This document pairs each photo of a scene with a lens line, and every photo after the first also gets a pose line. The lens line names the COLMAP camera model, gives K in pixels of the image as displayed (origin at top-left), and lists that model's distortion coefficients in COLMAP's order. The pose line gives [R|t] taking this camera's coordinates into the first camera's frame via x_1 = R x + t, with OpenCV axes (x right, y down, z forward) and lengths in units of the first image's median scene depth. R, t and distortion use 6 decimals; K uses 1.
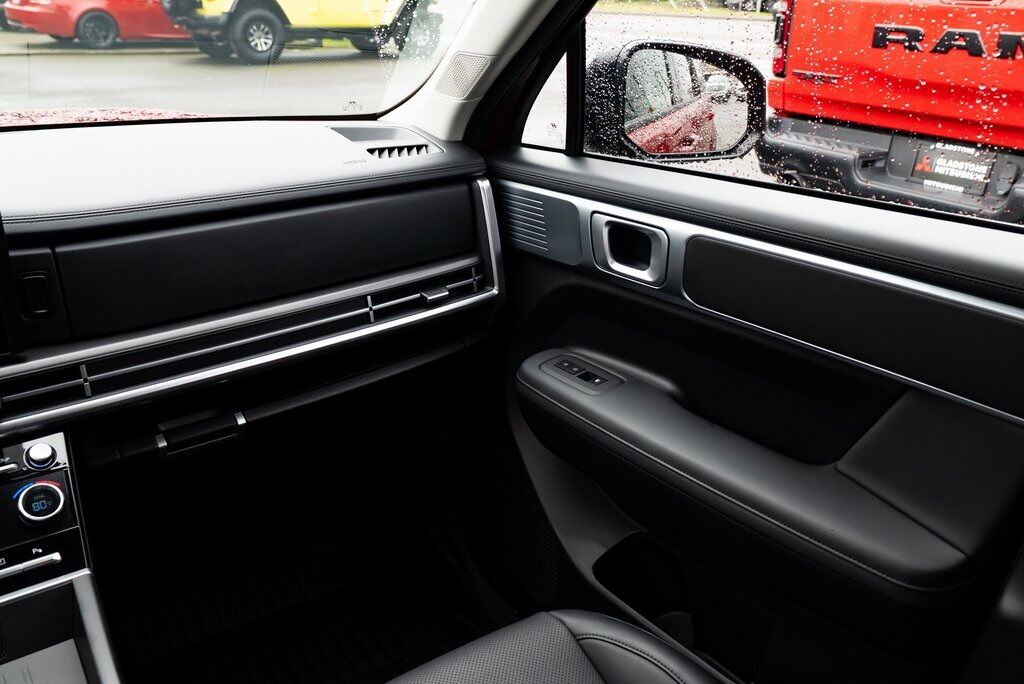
lens RADIAL K [[911.7, 0, 512.0], [0, 911.7, 342.0], [0, 0, 1]] dist [-0.014196, 0.004228]
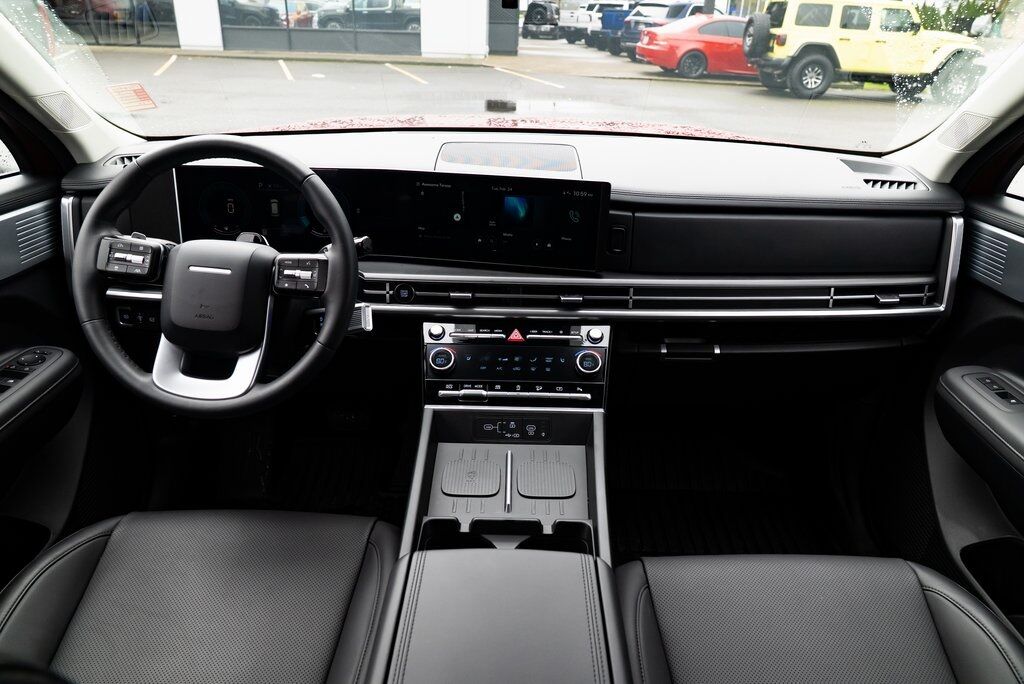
lens RADIAL K [[691.4, 0, 512.6], [0, 691.4, 342.2], [0, 0, 1]] dist [-0.040489, 0.024215]
pose [[0.797681, 0.264299, -0.542080, 0.031818], [-0.236281, 0.963958, 0.122299, 0.012997], [0.554865, 0.030527, 0.831380, -0.089291]]
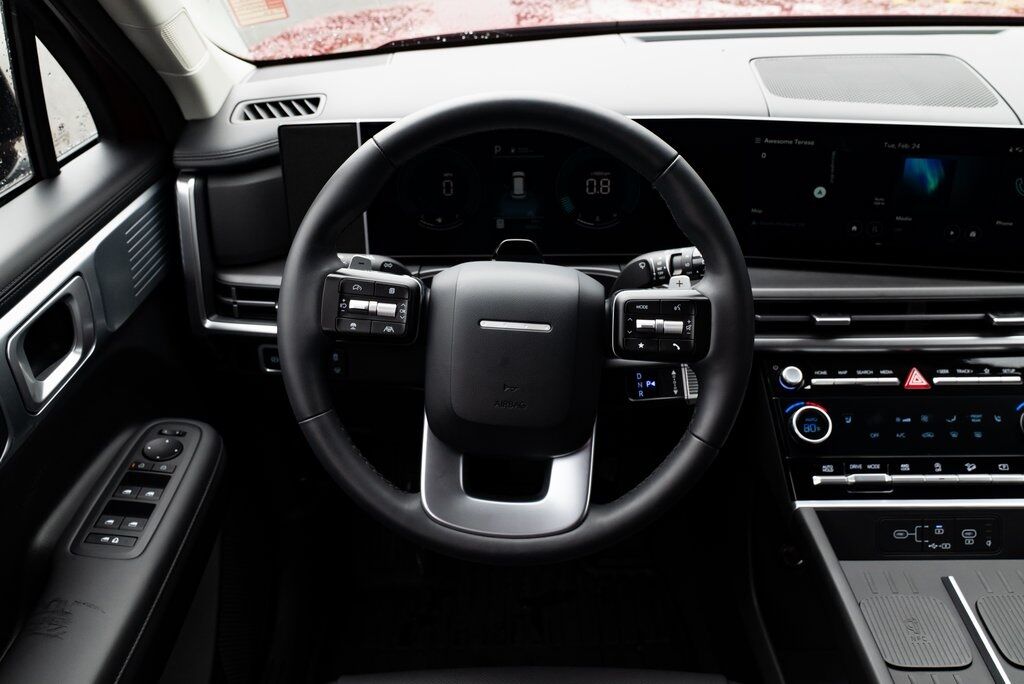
lens RADIAL K [[906.0, 0, 514.0], [0, 906.0, 337.9], [0, 0, 1]] dist [-0.010696, 0.018566]
pose [[0.795804, 0.285575, -0.533987, -0.328498], [-0.201217, 0.956416, 0.211614, -0.009498], [0.571145, -0.060956, 0.818583, -0.134052]]
